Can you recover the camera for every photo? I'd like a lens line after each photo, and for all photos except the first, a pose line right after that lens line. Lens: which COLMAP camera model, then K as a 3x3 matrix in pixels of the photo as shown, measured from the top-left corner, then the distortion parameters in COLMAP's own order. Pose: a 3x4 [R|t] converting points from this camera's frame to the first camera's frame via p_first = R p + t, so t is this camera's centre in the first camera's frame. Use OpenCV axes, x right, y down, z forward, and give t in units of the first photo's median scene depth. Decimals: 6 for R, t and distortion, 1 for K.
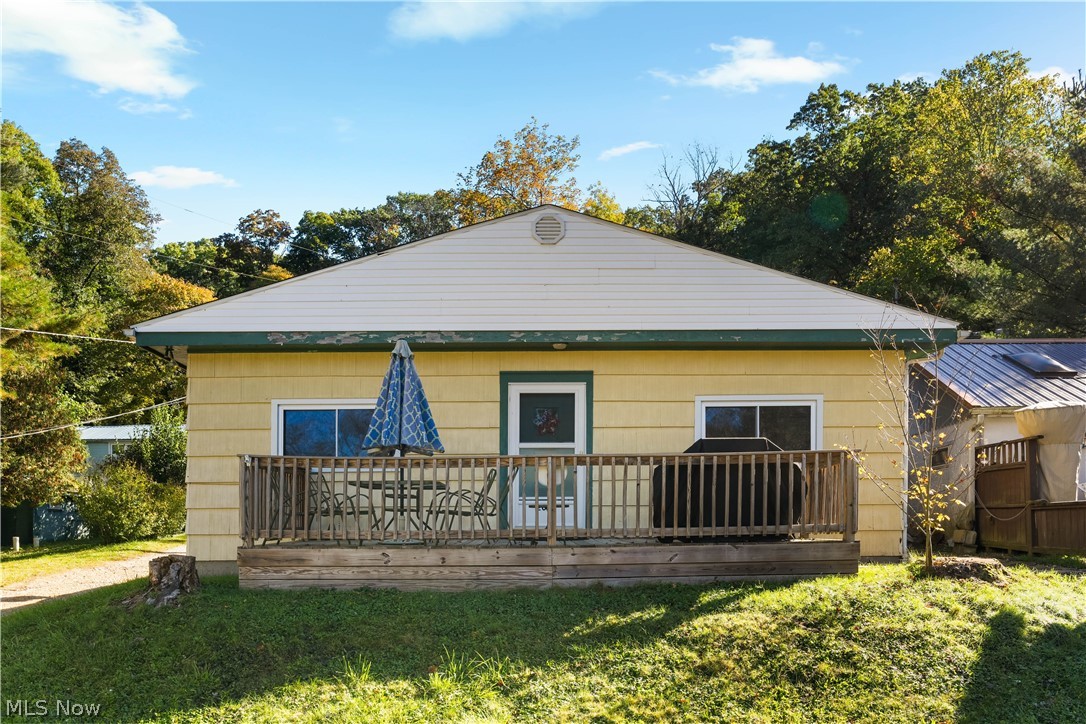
lens RADIAL K [[795.3, 0, 543.3], [0, 795.3, 429.9], [0, 0, 1]] dist [0.000553, -0.001688]
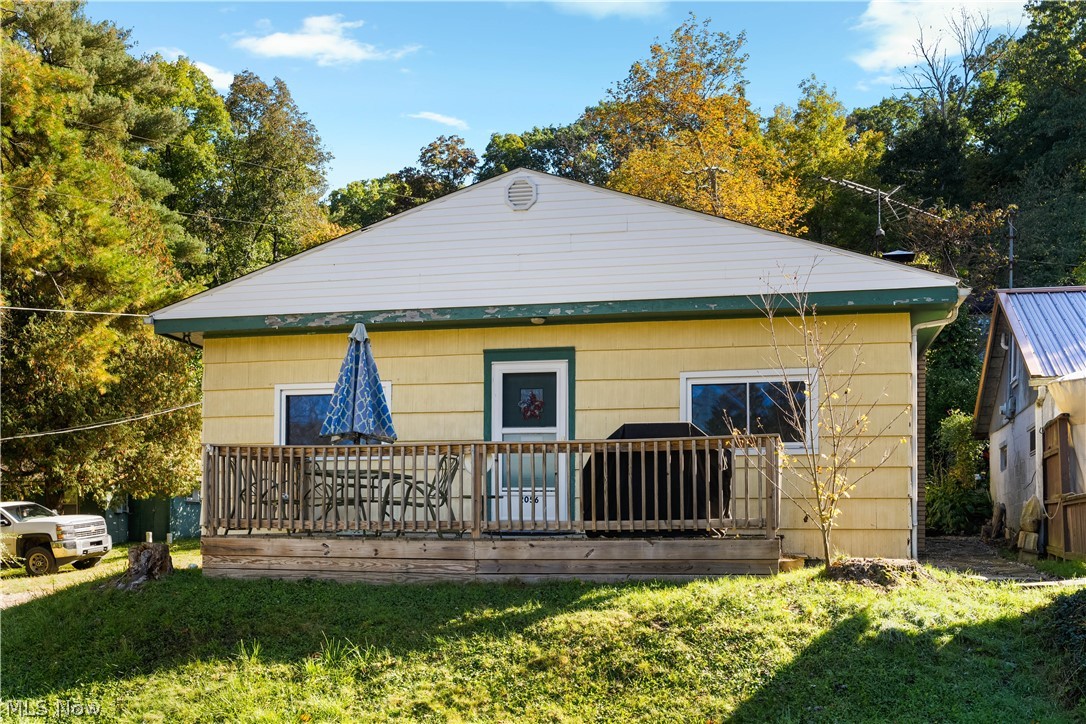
lens RADIAL K [[1068.9, 0, 543.0], [0, 1068.9, 362.0], [0, 0, 1]] dist [0.001386, 0.006457]
pose [[0.961138, -0.027783, -0.274666, 0.362461], [0.017796, 0.999089, -0.038784, -0.010965], [0.275493, 0.032389, 0.960757, -0.168591]]
